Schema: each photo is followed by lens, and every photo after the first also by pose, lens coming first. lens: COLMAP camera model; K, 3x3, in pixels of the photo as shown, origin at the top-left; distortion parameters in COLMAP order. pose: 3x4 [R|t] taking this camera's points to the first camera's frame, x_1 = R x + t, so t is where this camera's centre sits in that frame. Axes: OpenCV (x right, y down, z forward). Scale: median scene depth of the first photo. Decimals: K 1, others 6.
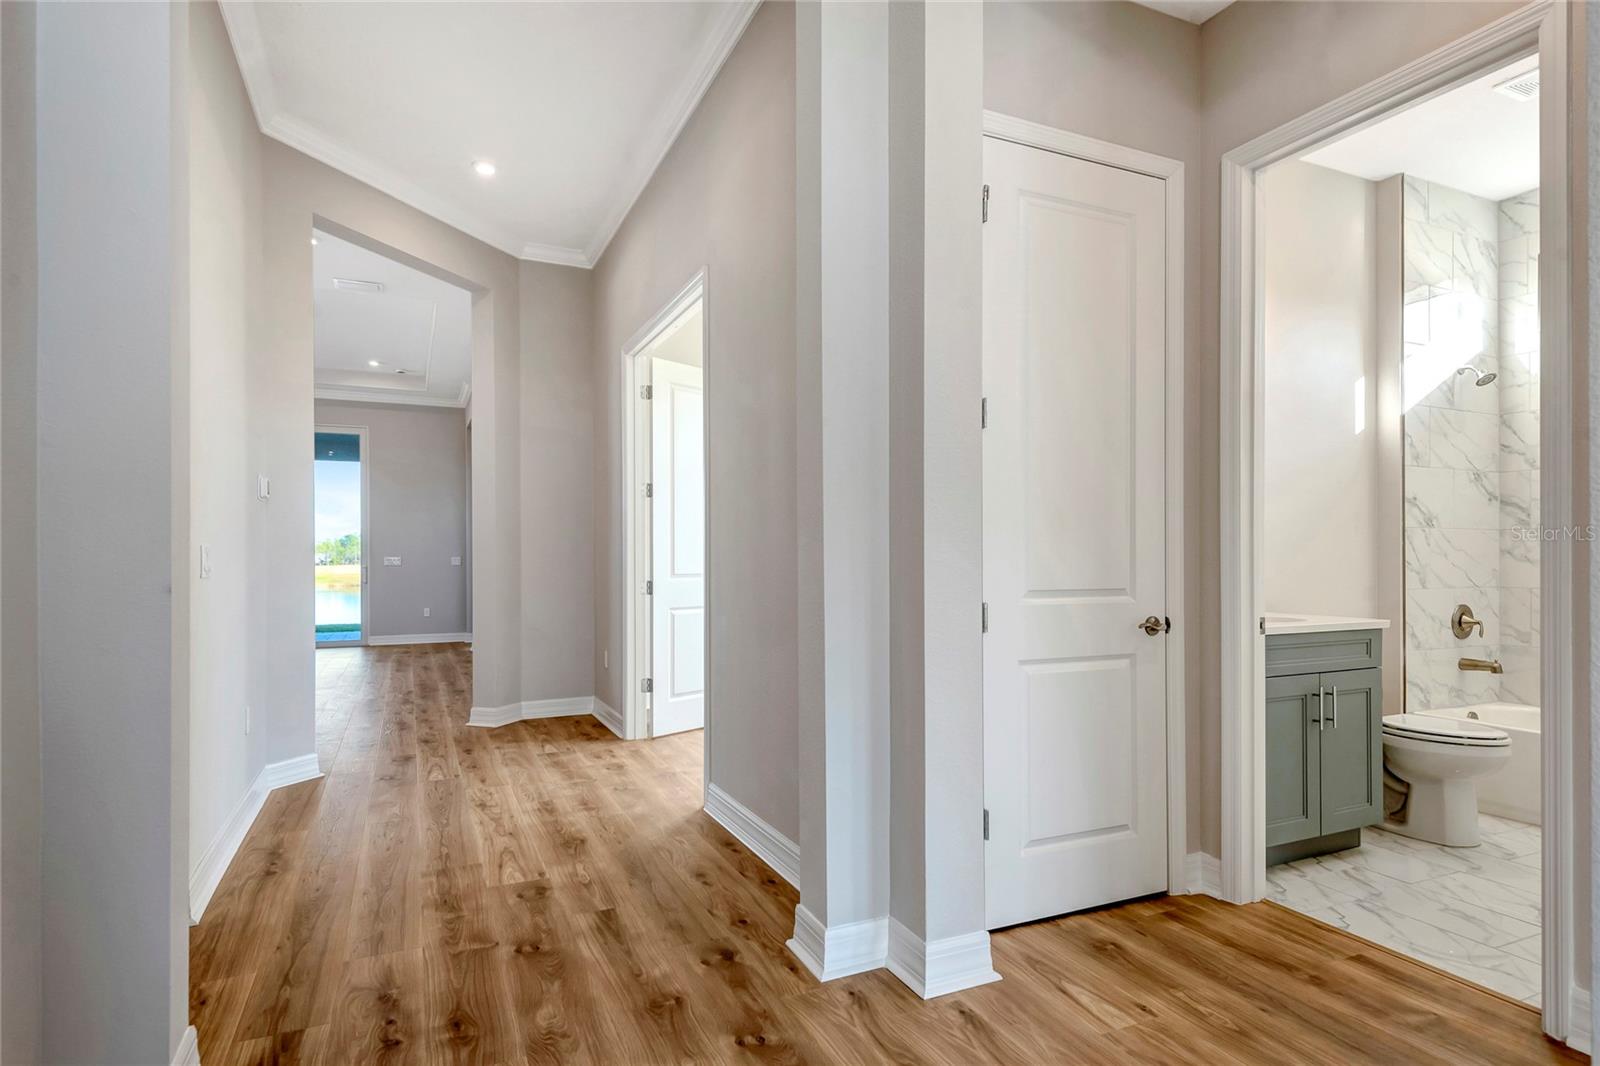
lens RADIAL K [[854.5, 0, 791.5], [0, 854.5, 543.4], [0, 0, 1]] dist [0.000816, -0.001690]
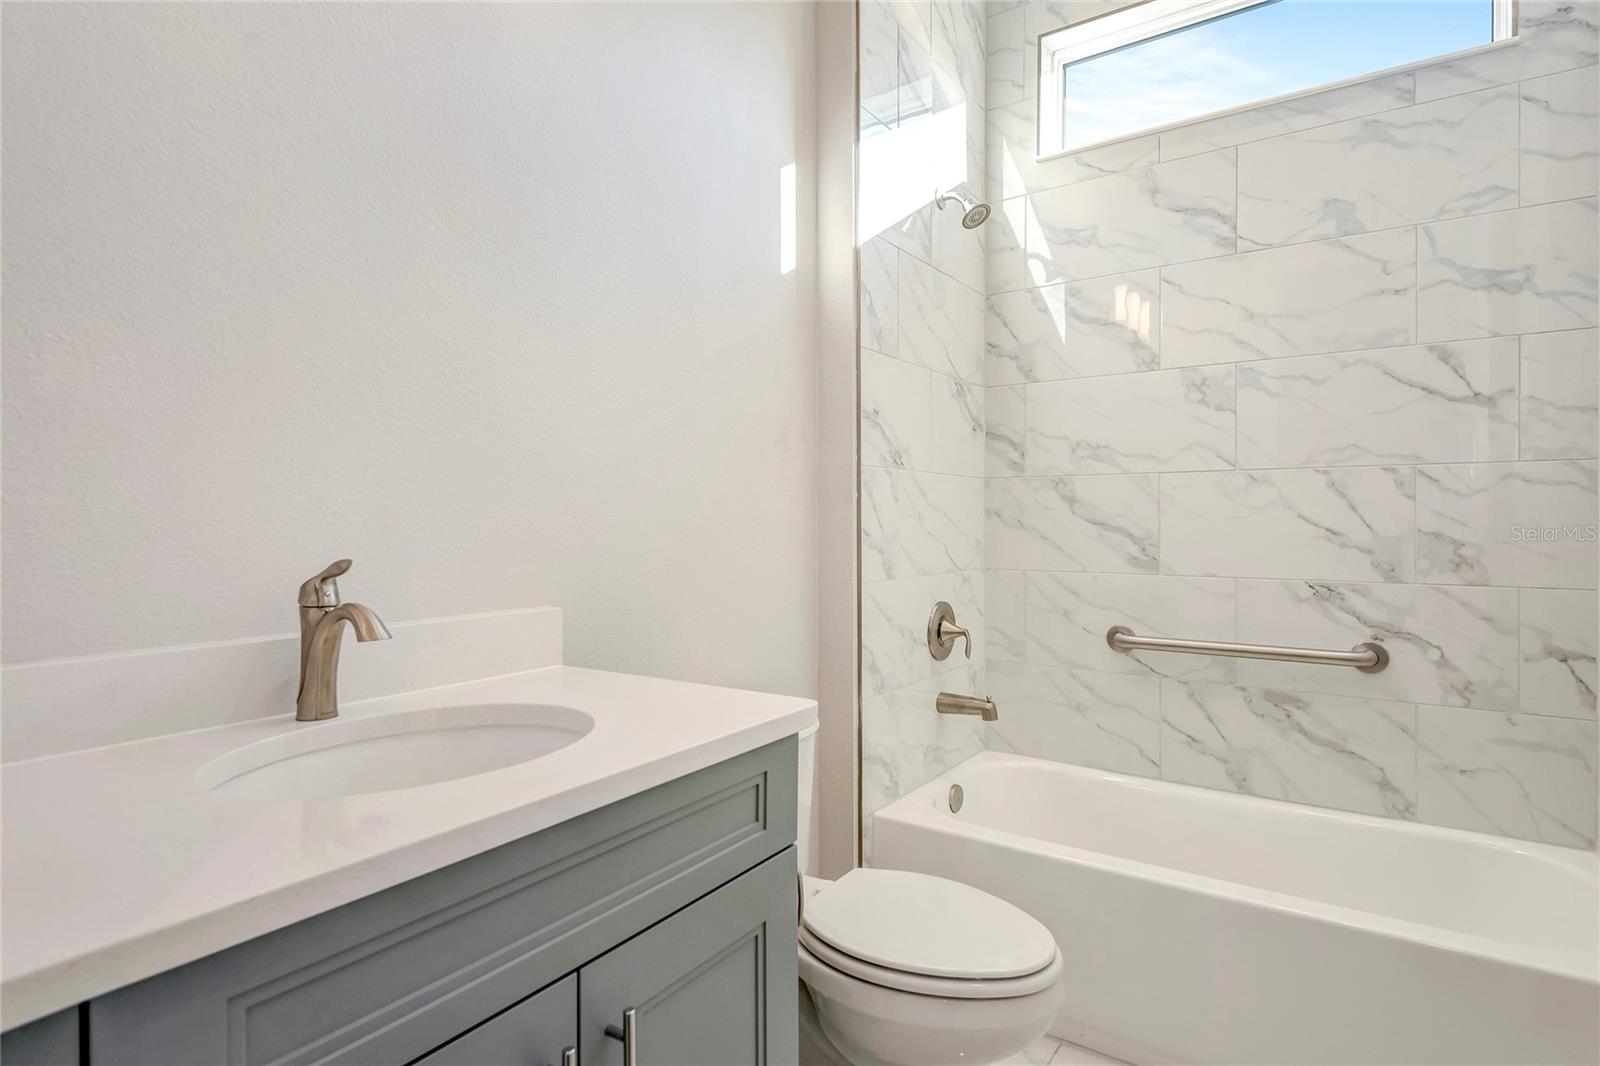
lens RADIAL K [[854.5, 0, 797.3], [0, 854.5, 519.4], [0, 0, 1]] dist [0.000816, -0.001690]
pose [[0.858380, -0.004462, 0.512994, 0.400616], [-0.000163, 0.999960, 0.008971, 0.009321], [-0.513014, -0.007784, 0.858345, 0.549619]]
